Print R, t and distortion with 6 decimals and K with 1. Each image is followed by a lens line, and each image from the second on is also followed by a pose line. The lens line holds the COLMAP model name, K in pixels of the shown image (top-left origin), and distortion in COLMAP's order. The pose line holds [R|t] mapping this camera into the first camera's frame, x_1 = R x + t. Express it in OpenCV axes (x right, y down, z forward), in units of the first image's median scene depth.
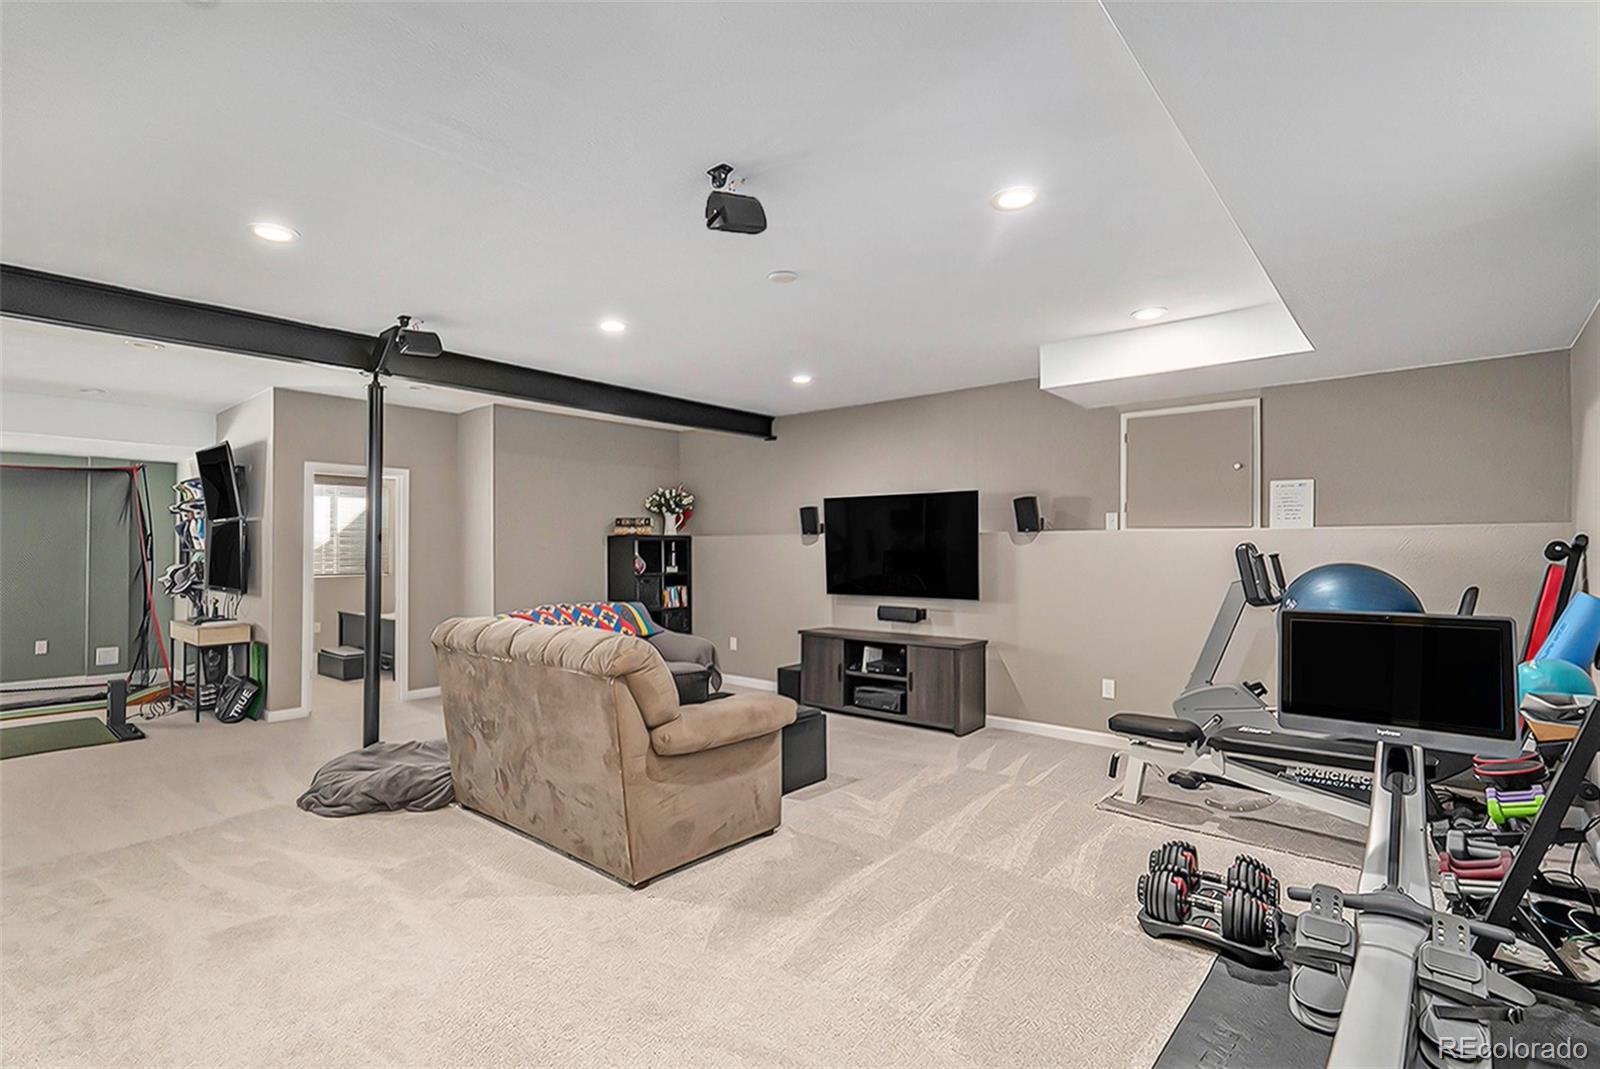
lens RADIAL K [[746.9, 0, 792.5], [0, 746.9, 533.1], [0, 0, 1]] dist [0.010895, -0.010605]
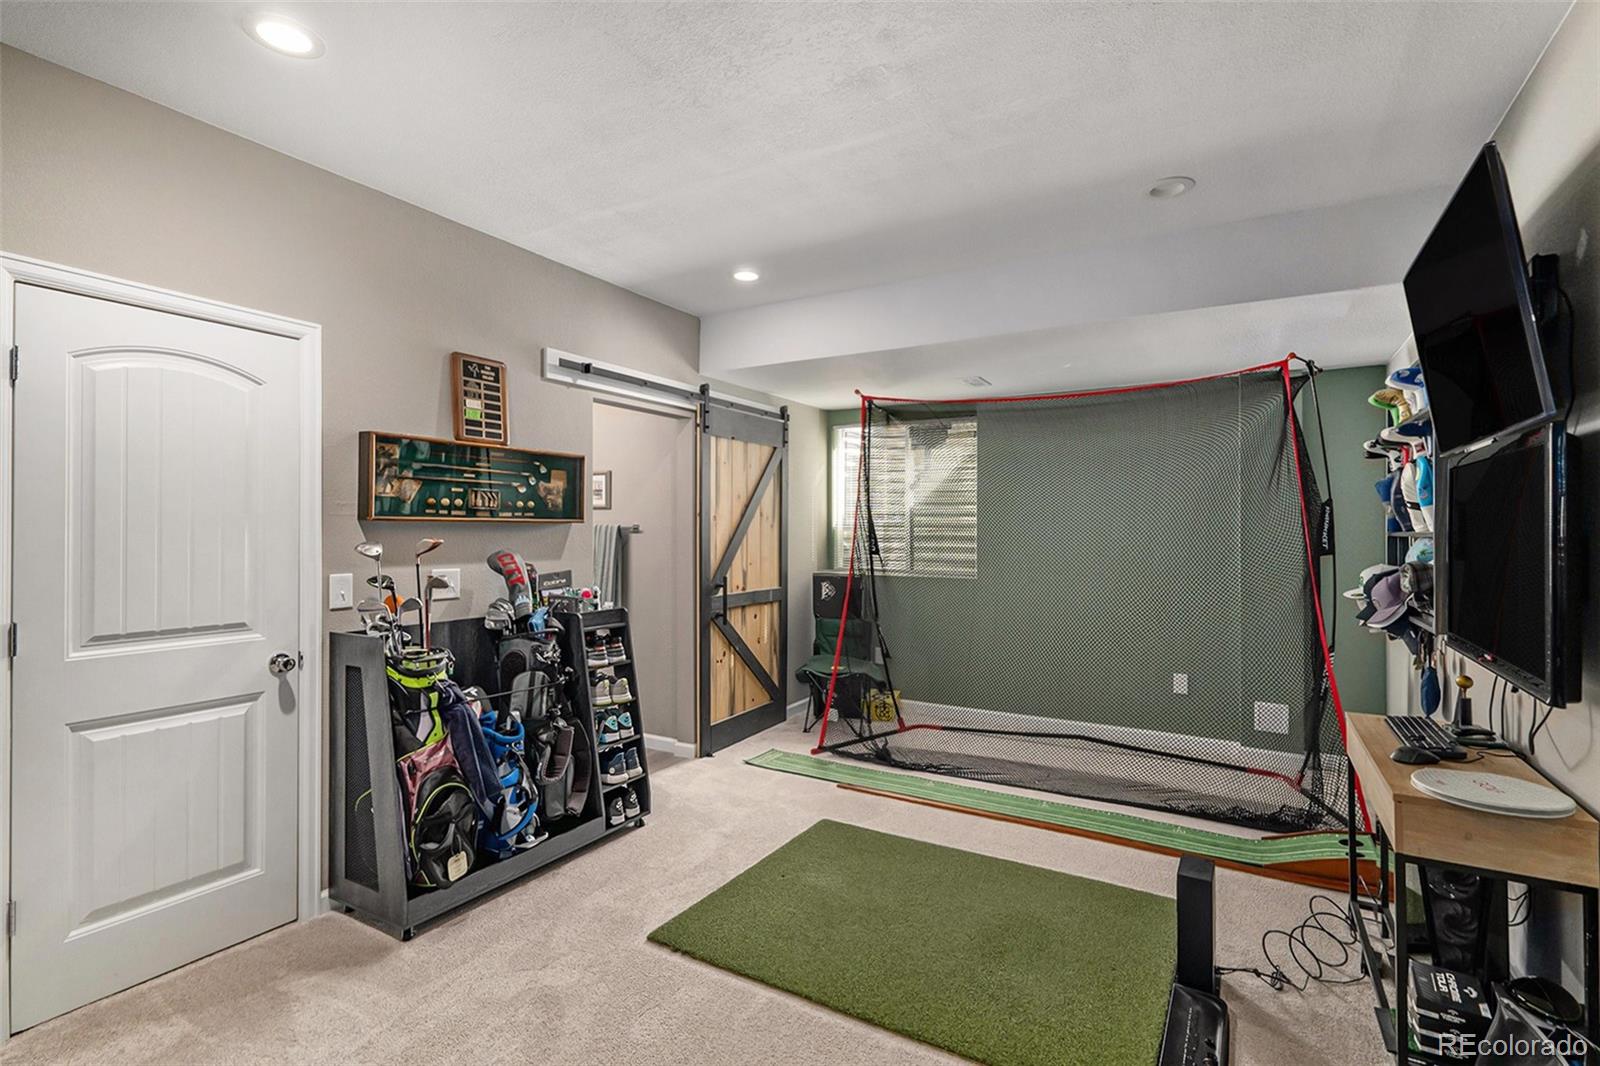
lens RADIAL K [[746.9, 0, 792.5], [0, 746.9, 531.6], [0, 0, 1]] dist [0.010895, -0.010605]
pose [[0.172311, 0.000577, -0.985042, -0.436833], [0.023538, 0.999712, 0.004703, 0.010526], [0.984761, -0.023996, 0.172248, 0.575313]]
